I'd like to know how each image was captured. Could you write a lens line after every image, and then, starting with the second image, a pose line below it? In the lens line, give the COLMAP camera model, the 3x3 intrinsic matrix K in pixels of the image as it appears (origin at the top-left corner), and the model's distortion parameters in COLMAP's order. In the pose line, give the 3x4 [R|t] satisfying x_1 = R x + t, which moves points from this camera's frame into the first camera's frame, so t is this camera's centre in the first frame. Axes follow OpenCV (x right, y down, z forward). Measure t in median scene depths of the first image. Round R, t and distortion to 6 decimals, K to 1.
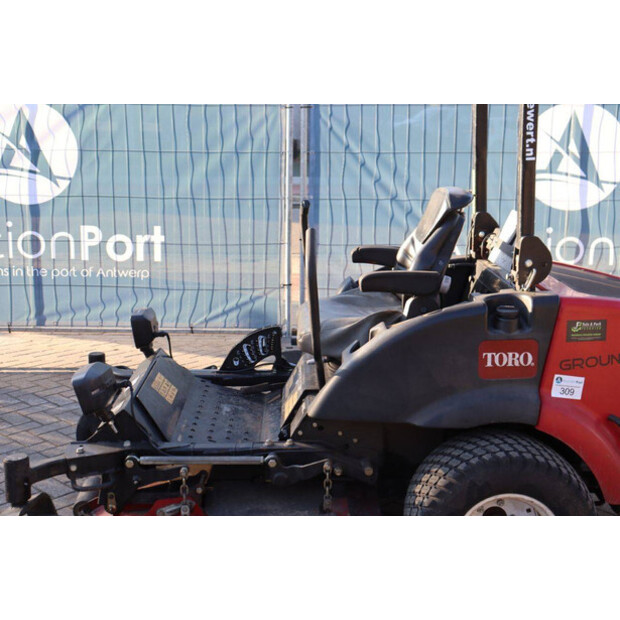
lens RADIAL K [[853.5, 0, 309.0], [0, 853.5, 308.3], [0, 0, 1]] dist [0.093417, 0.000000]
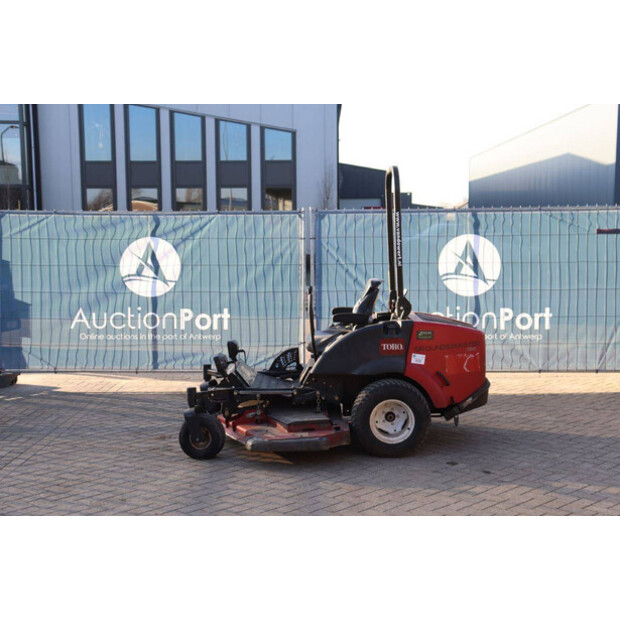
lens RADIAL K [[877.3, 0, 303.7], [0, 877.3, 306.7], [0, 0, 1]] dist [0.085542, 0.000000]
pose [[0.999510, -0.011195, -0.029233, 0.040440], [0.007196, 0.991026, -0.133476, 0.200029], [0.030465, 0.133200, 0.990621, -1.069322]]
